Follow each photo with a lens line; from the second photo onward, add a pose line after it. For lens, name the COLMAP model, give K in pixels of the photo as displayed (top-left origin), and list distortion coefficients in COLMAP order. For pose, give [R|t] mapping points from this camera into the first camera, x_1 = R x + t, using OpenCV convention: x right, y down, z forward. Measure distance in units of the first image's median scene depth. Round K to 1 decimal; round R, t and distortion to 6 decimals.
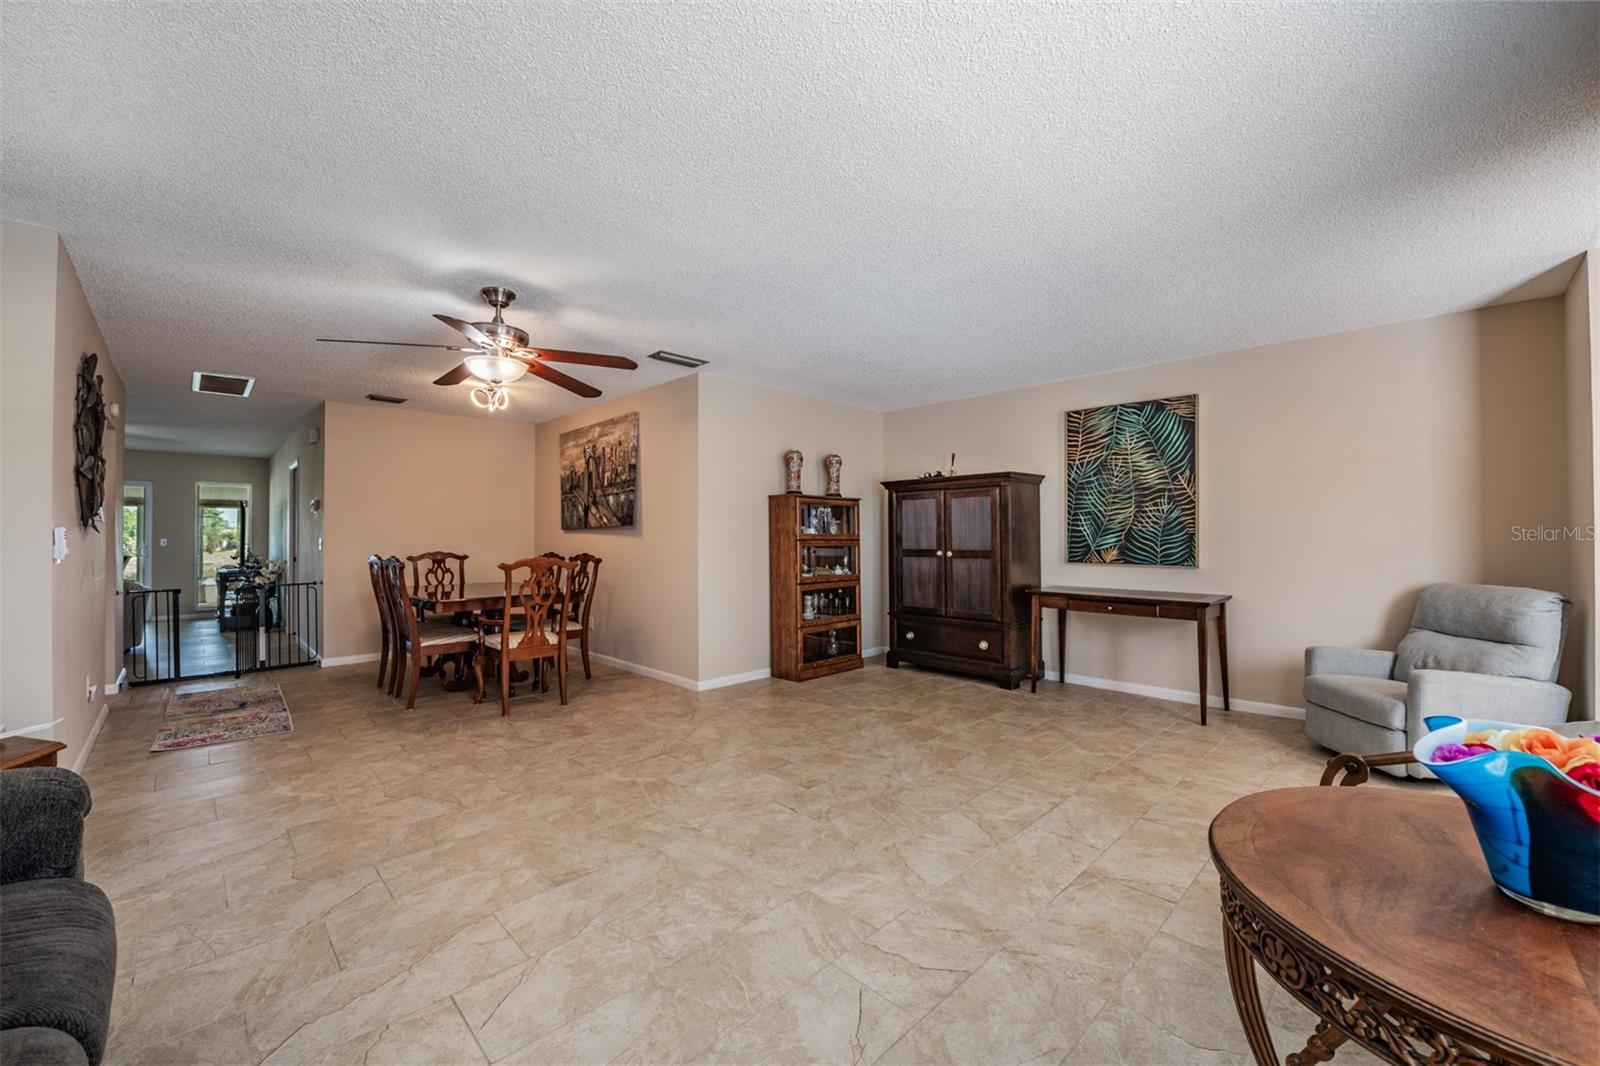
lens RADIAL K [[636.8, 0, 812.8], [0, 636.8, 536.1], [0, 0, 1]] dist [-0.009044, -0.003455]
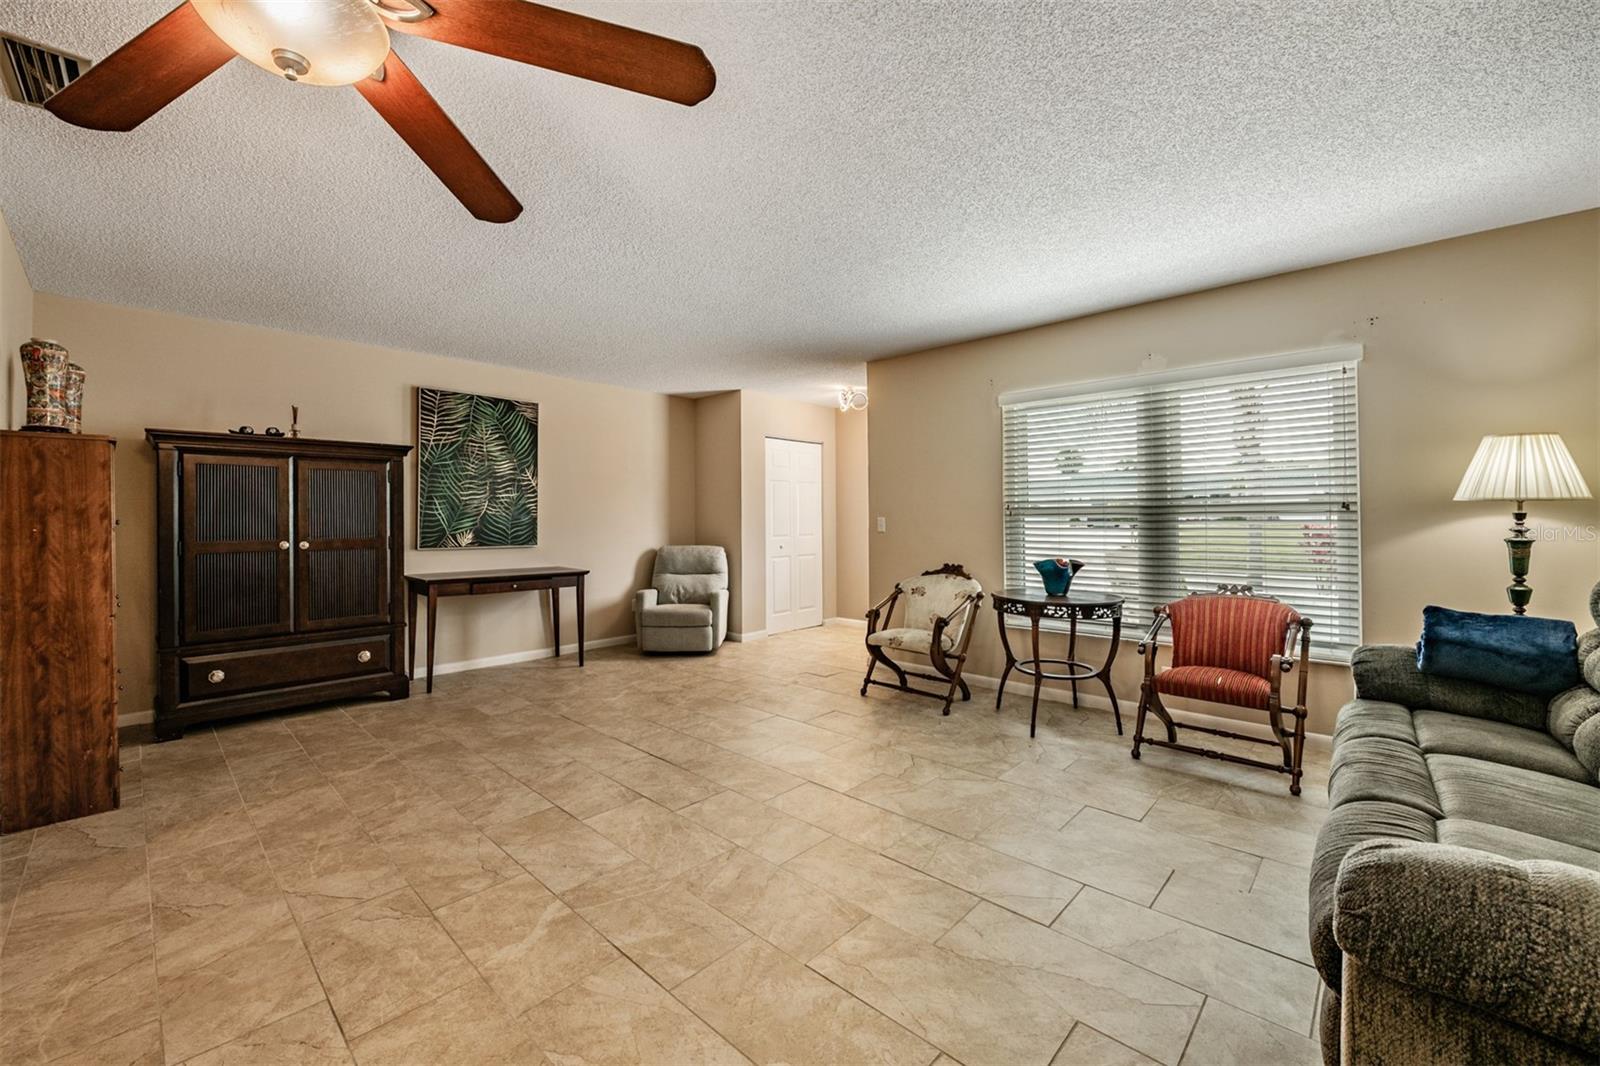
lens RADIAL K [[636.8, 0, 794.0], [0, 636.8, 514.2], [0, 0, 1]] dist [-0.009044, -0.003455]
pose [[-0.031902, 0.008875, 0.999452, -0.652972], [0.004611, 0.999951, -0.008732, 0.001907], [-0.999480, 0.004330, -0.031941, 0.573582]]
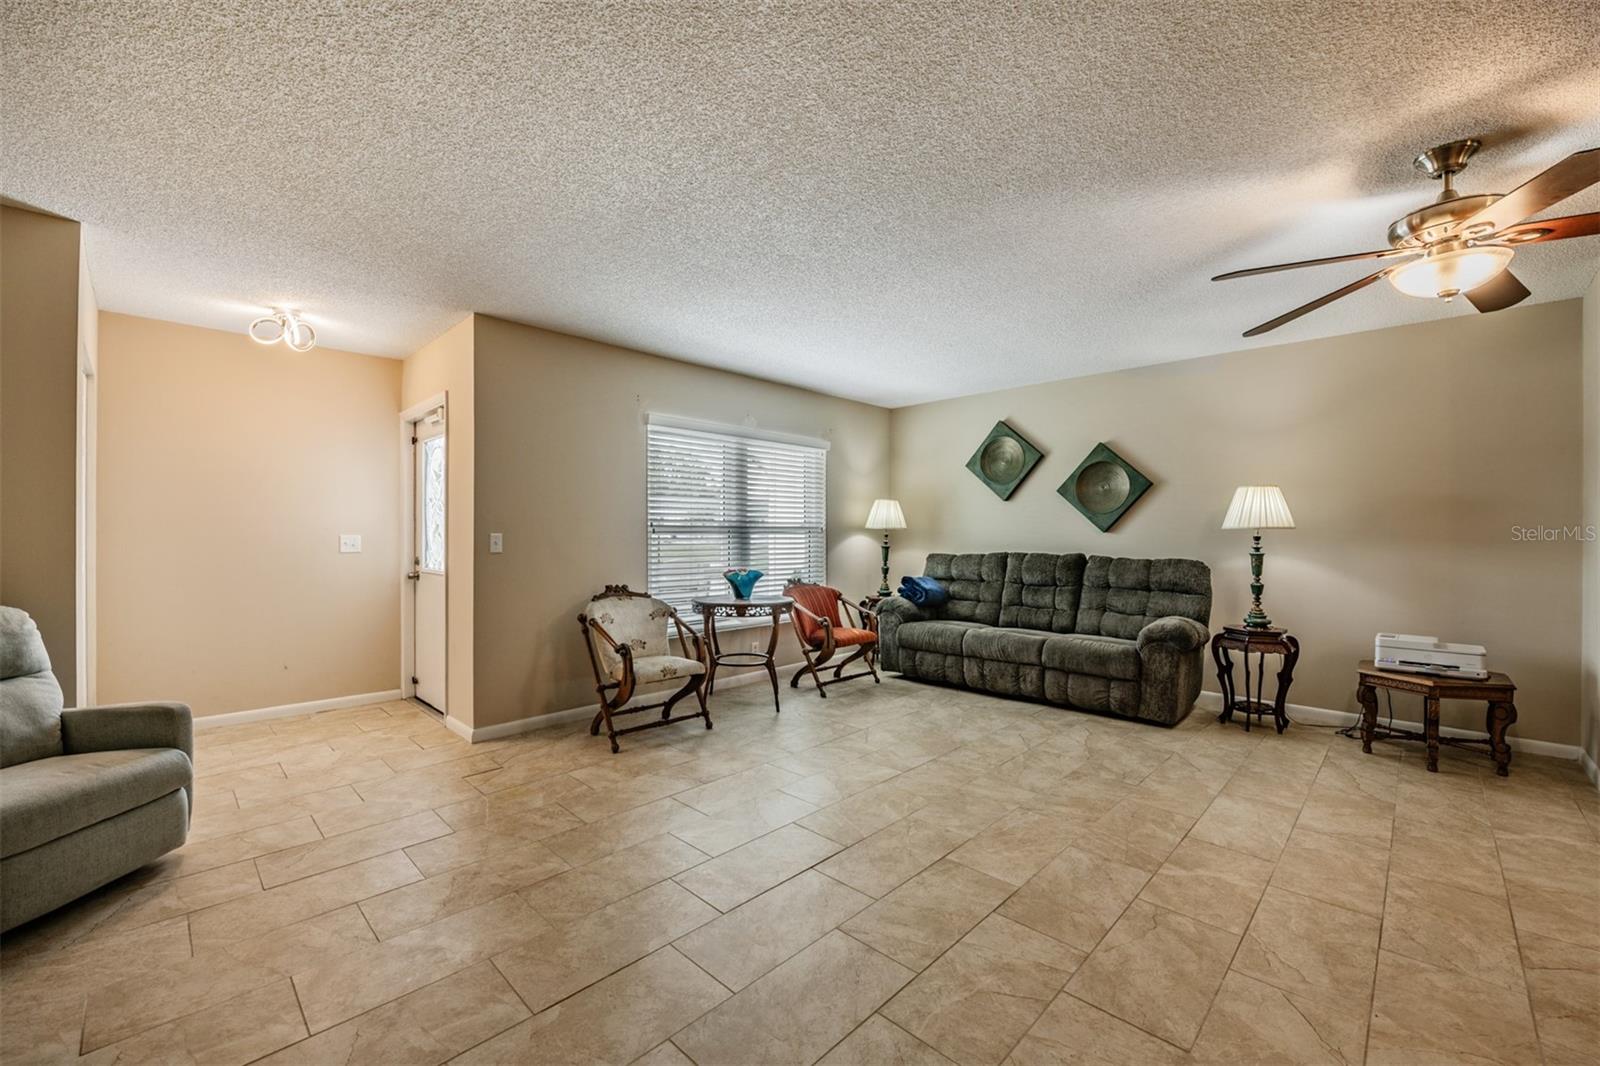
lens RADIAL K [[636.8, 0, 809.8], [0, 636.8, 537.5], [0, 0, 1]] dist [-0.009044, -0.003455]
pose [[-0.999894, -0.001049, -0.014503, 0.119955], [-0.001131, 0.999983, 0.005638, -0.001193], [0.014497, 0.005653, -0.999879, 1.255945]]
